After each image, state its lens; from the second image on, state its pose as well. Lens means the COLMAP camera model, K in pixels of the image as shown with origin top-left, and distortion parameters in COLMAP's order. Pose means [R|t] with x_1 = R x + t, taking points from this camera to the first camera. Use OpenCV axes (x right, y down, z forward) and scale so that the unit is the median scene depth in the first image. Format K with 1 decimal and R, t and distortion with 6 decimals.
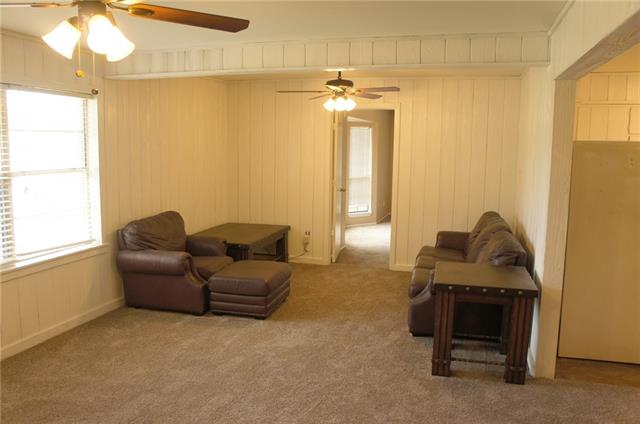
lens RADIAL K [[516.0, 0, 320.0], [0, 516.0, 212.0], [0, 0, 1]] dist [-0.092279, 0.001641]
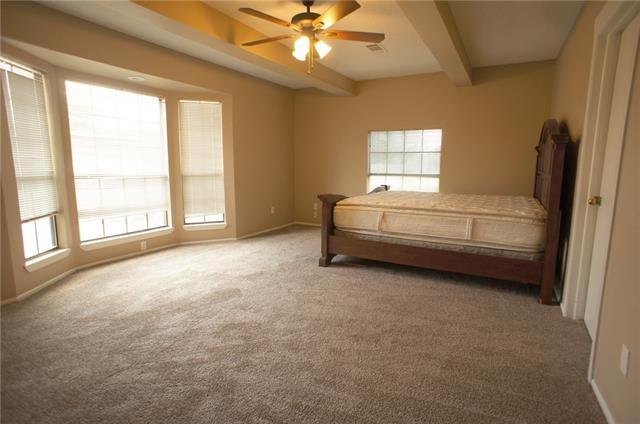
lens RADIAL K [[333.6, 0, 320.0], [0, 333.6, 212.0], [0, 0, 1]] dist [-0.075391, 0.048103]
pose [[0.978297, 0.025917, -0.205581, 0.127259], [-0.021238, 0.999463, 0.024937, -0.011862], [0.206117, -0.020029, 0.978322, 0.235162]]
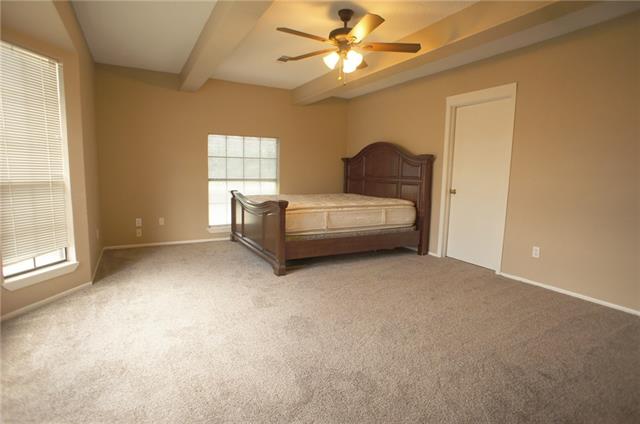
lens RADIAL K [[333.6, 0, 320.0], [0, 333.6, 212.0], [0, 0, 1]] dist [-0.075391, 0.048103]
pose [[0.690784, -0.079717, 0.718654, 0.019139], [0.071481, 0.996564, 0.041836, -0.015559], [-0.719520, 0.022470, 0.694108, 0.265579]]
